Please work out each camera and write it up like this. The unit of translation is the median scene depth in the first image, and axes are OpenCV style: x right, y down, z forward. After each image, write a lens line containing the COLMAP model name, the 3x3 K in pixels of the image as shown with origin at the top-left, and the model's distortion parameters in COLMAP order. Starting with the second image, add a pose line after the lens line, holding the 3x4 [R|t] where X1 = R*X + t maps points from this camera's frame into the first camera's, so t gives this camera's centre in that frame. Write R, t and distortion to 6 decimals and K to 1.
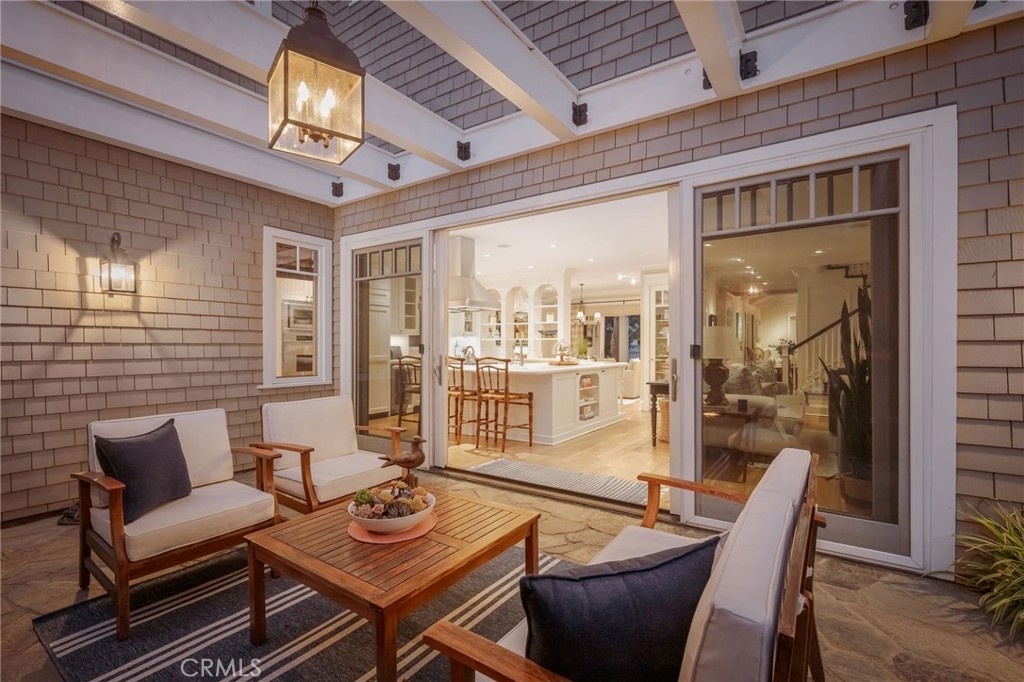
lens RADIAL K [[458.6, 0, 512.7], [0, 458.6, 342.2], [0, 0, 1]] dist [0.001504, 0.000103]
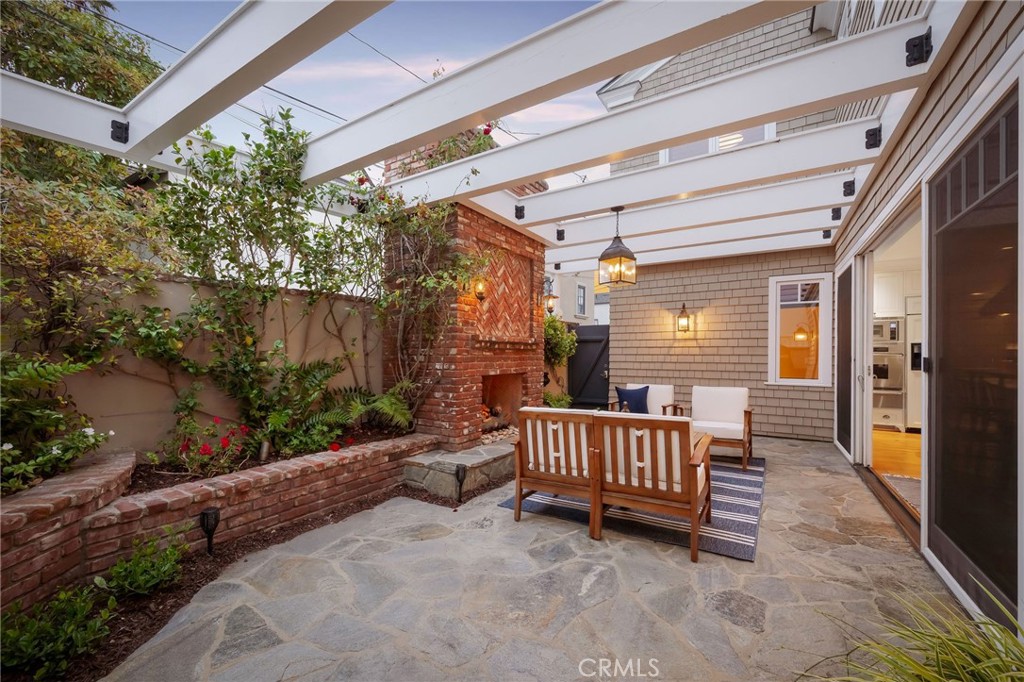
lens RADIAL K [[410.8, 0, 512.8], [0, 410.8, 351.5], [0, 0, 1]] dist [0.000245, 0.000006]
pose [[0.043092, -0.009920, -0.999022, 0.876676], [0.003484, 0.999946, -0.009779, 0.003741], [0.999065, -0.003059, 0.043124, 0.105489]]
